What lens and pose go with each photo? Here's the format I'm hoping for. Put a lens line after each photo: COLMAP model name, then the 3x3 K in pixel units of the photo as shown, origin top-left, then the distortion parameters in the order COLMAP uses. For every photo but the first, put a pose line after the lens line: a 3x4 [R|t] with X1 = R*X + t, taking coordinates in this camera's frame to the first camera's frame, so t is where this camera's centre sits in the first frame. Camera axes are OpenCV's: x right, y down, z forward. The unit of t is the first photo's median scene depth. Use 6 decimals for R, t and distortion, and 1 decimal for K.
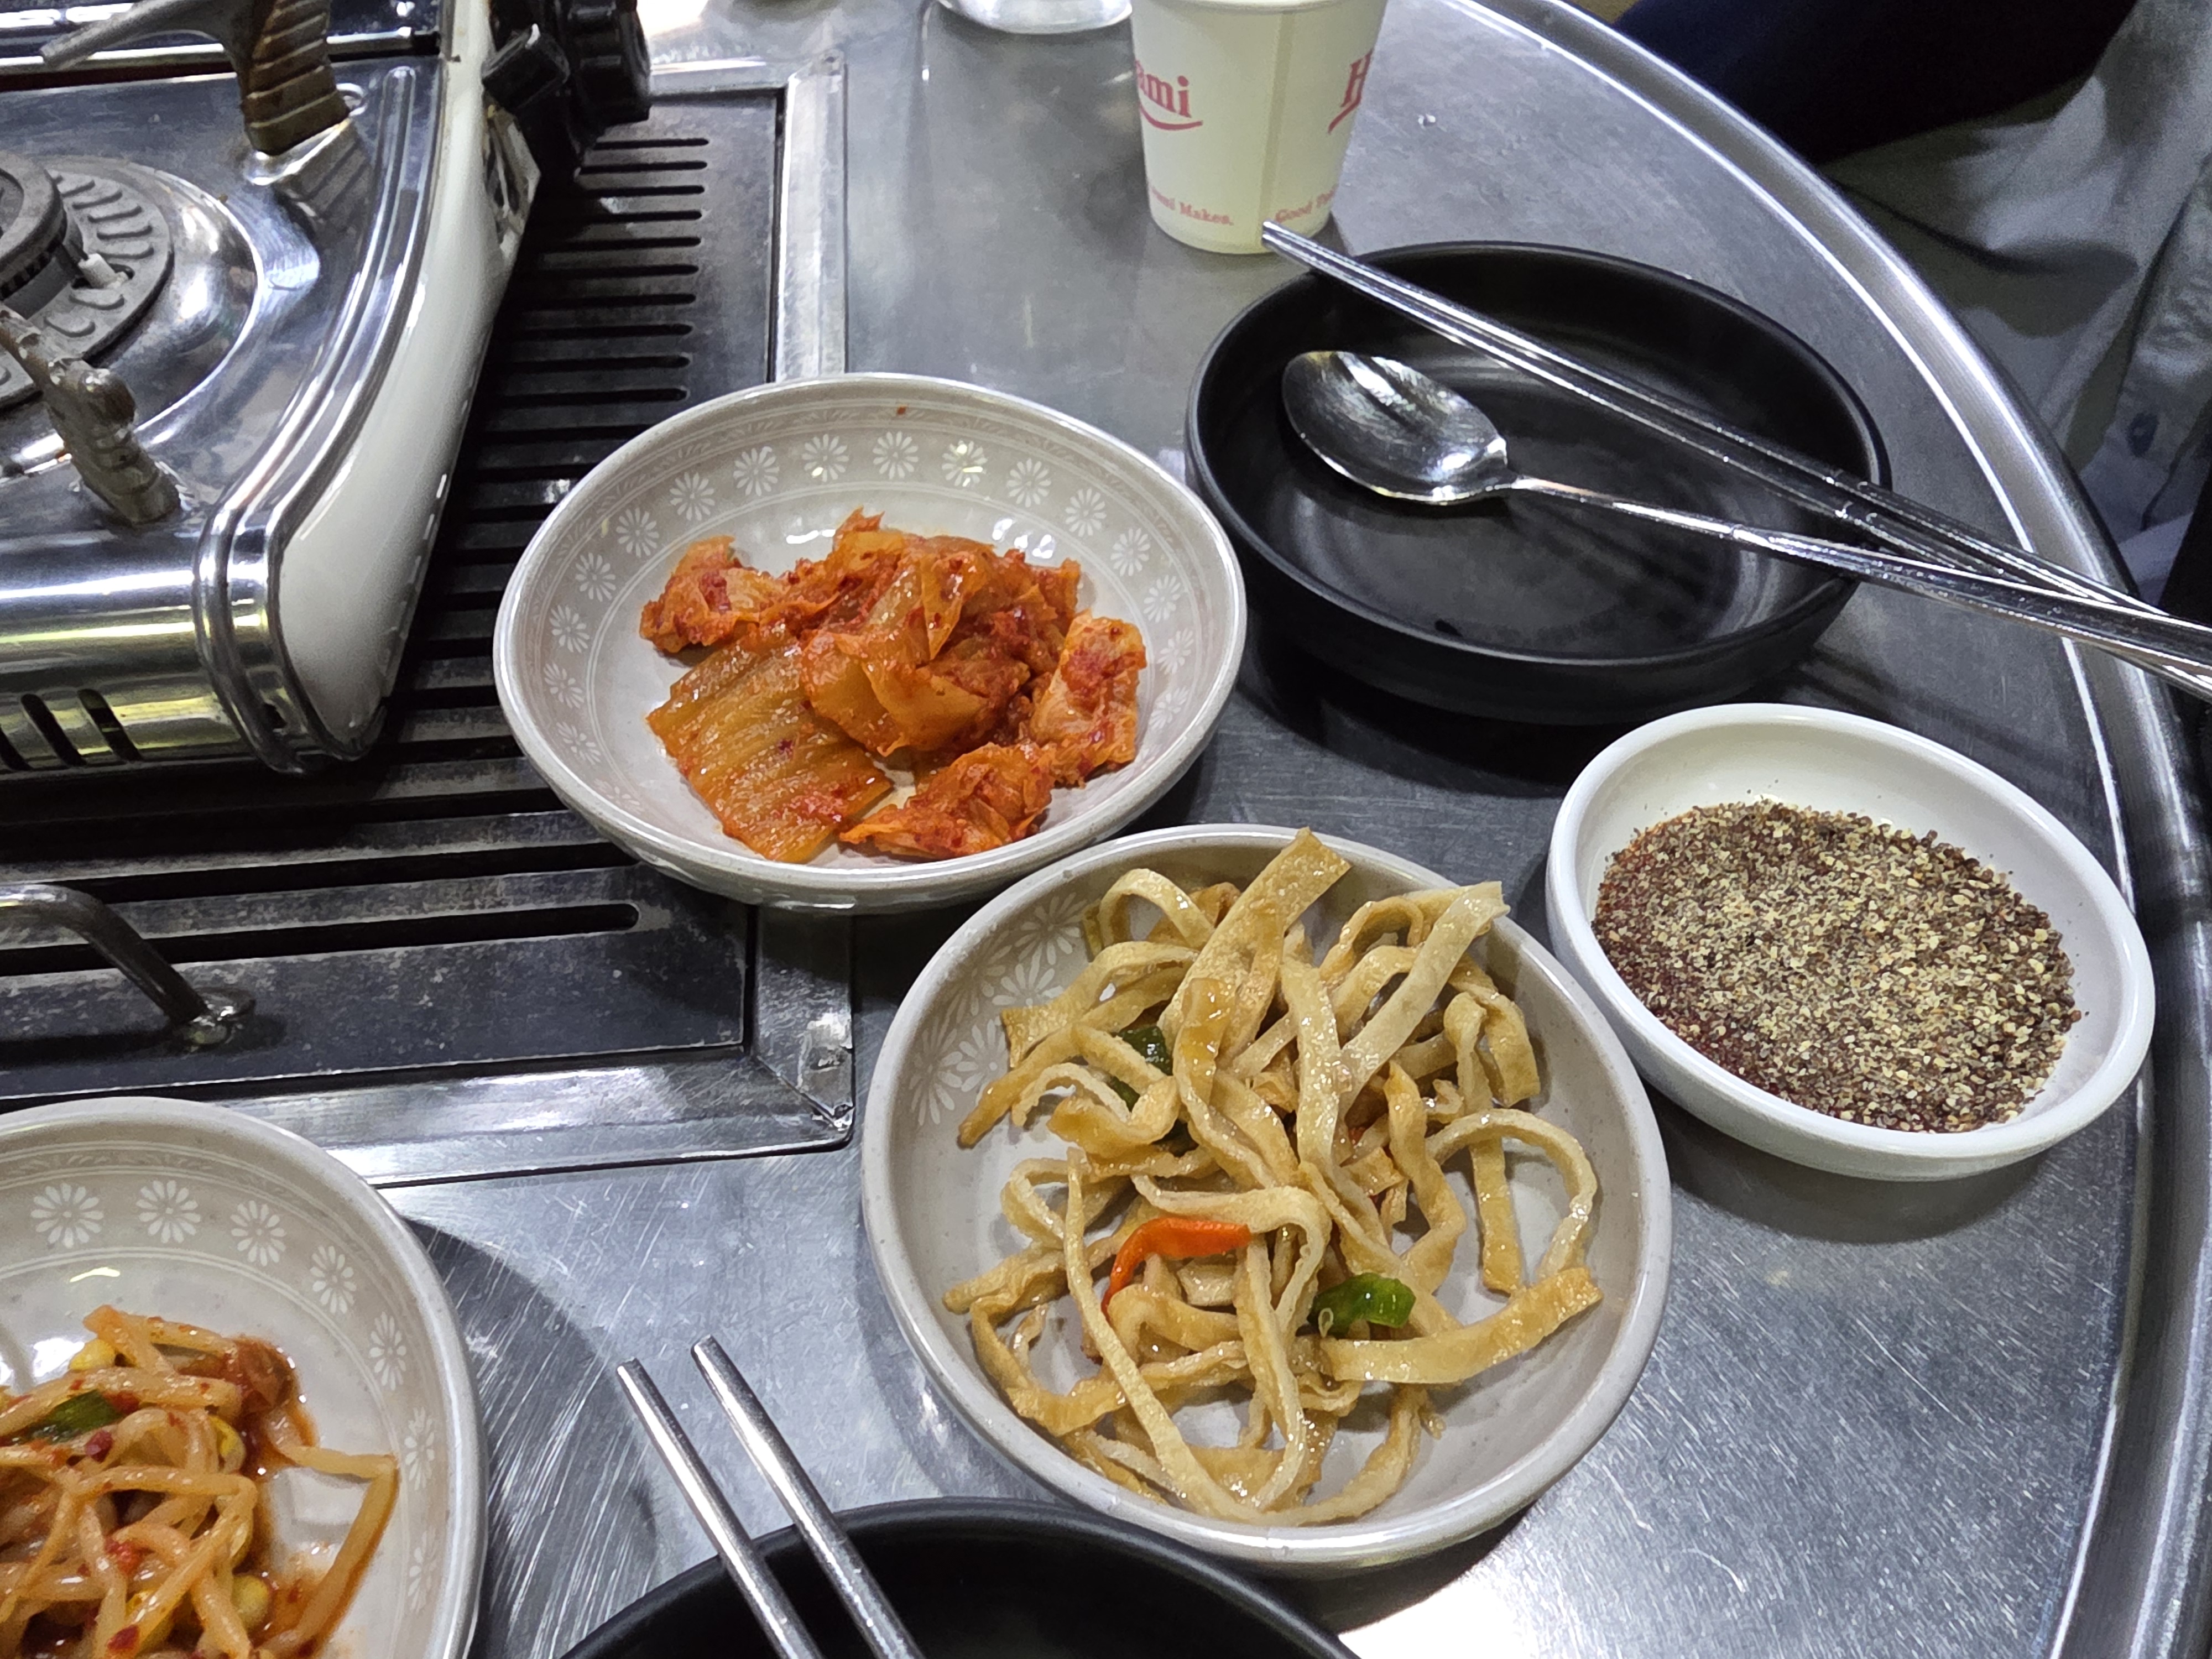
lens RADIAL K [[1560.7, 0, 1031.6], [0, 1560.7, 828.7], [0, 0, 1]] dist [0.011328, 0.001410]
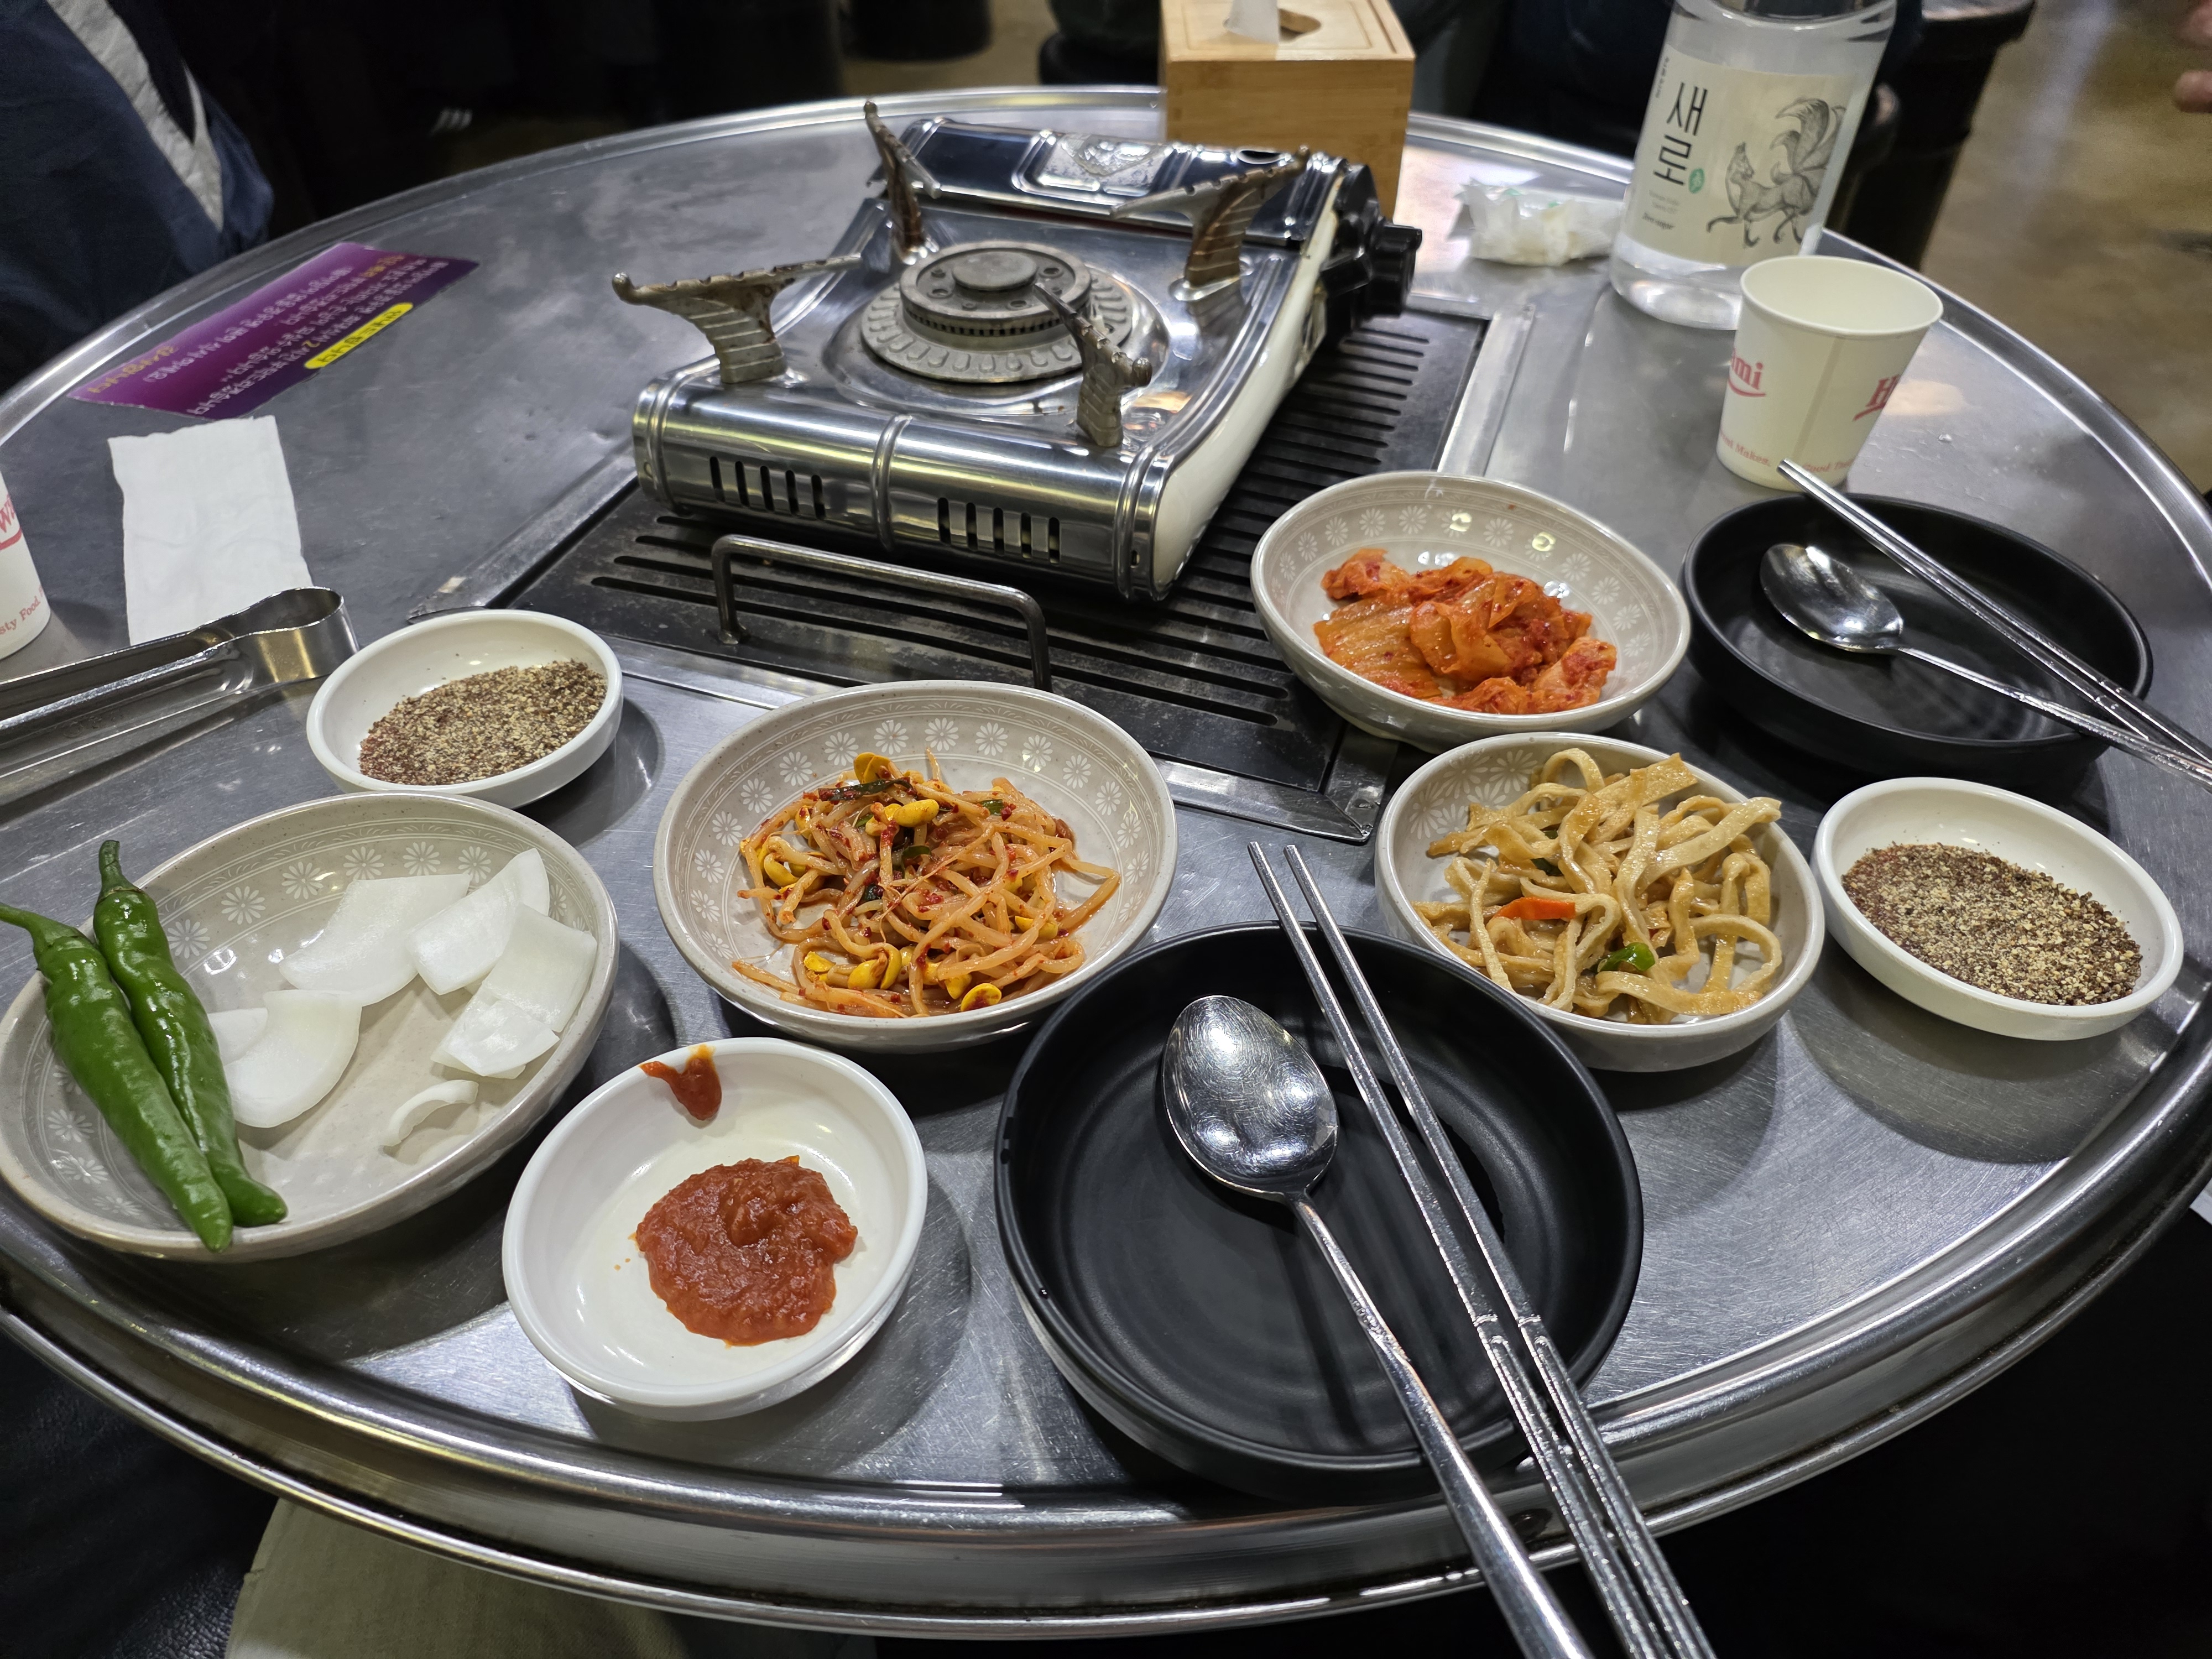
lens RADIAL K [[1517.4, 0, 1097.6], [0, 1517.4, 806.6], [0, 0, 1]] dist [0.025001, -0.021709]
pose [[0.913902, 0.301472, -0.271840, 0.053701], [-0.336457, 0.937218, -0.091757, 0.358332], [0.227111, 0.175320, 0.957958, -0.635221]]
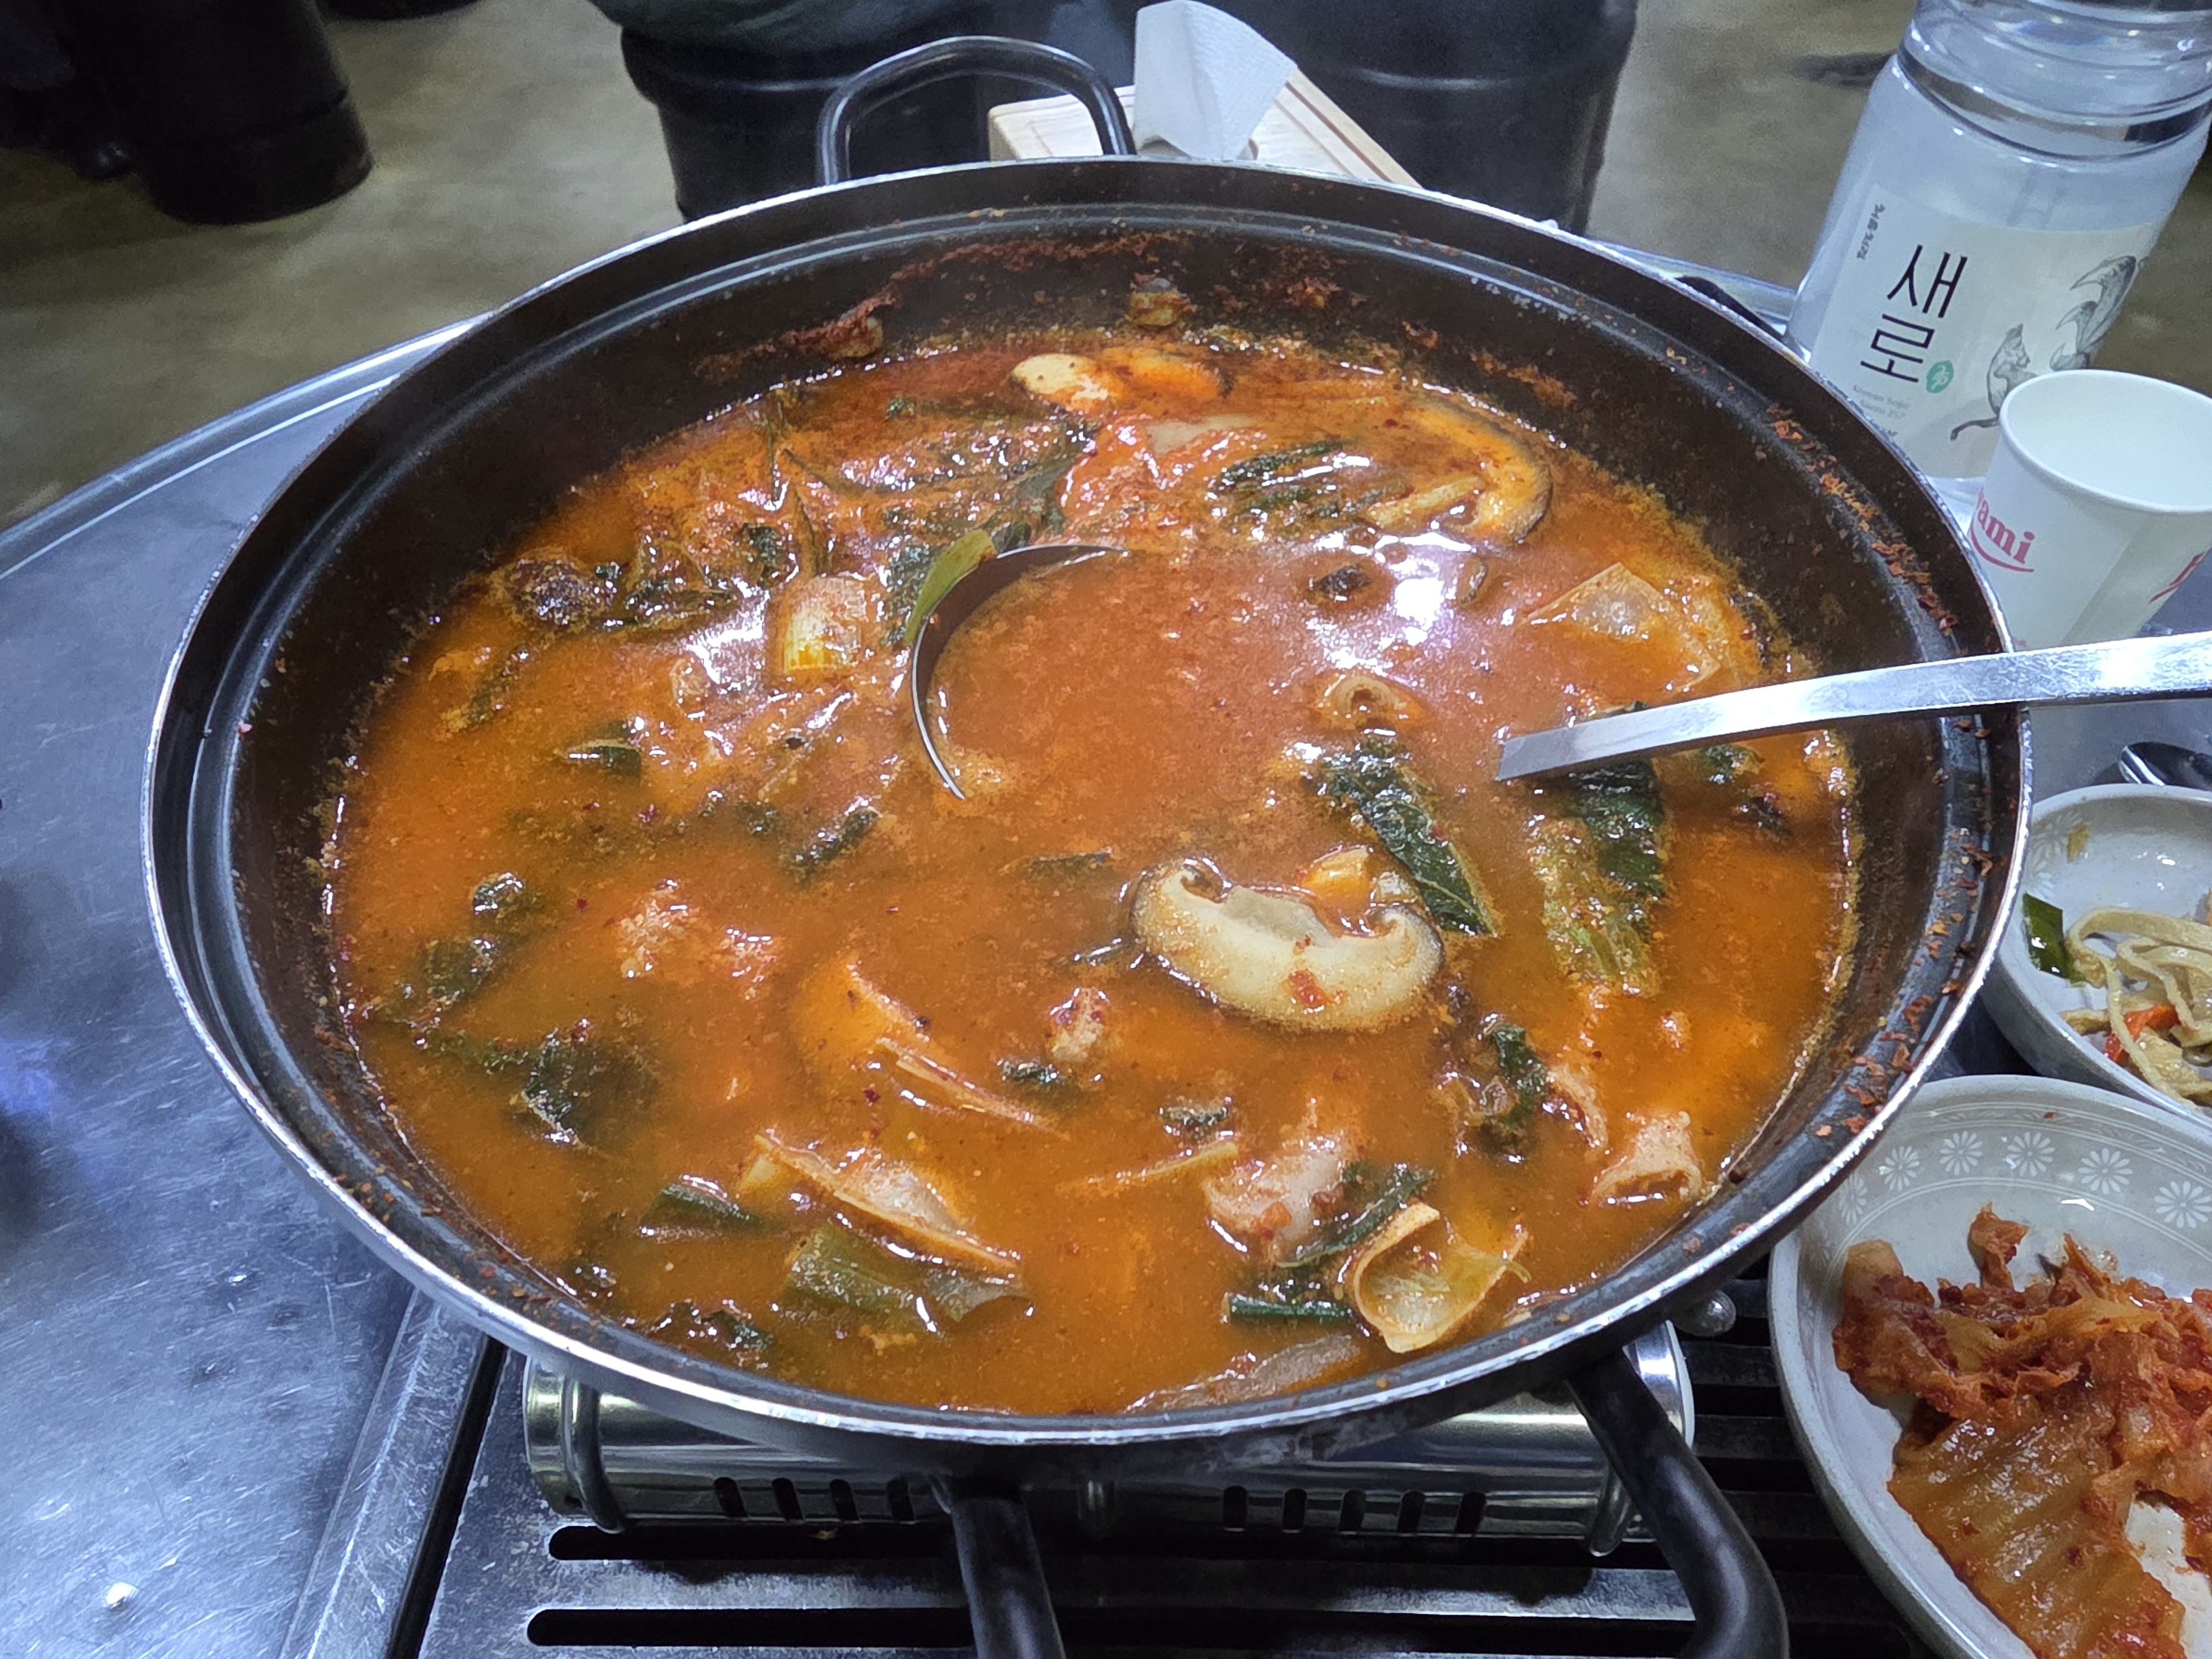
lens RADIAL K [[1522.3, 0, 1106.0], [0, 1522.3, 829.5], [0, 0, 1]] dist [0.012361, -0.004021]
pose [[0.993562, 0.103639, -0.045747, -0.739844], [-0.106002, 0.992970, -0.052668, -0.380111], [0.039967, 0.057179, 0.997564, 0.006764]]
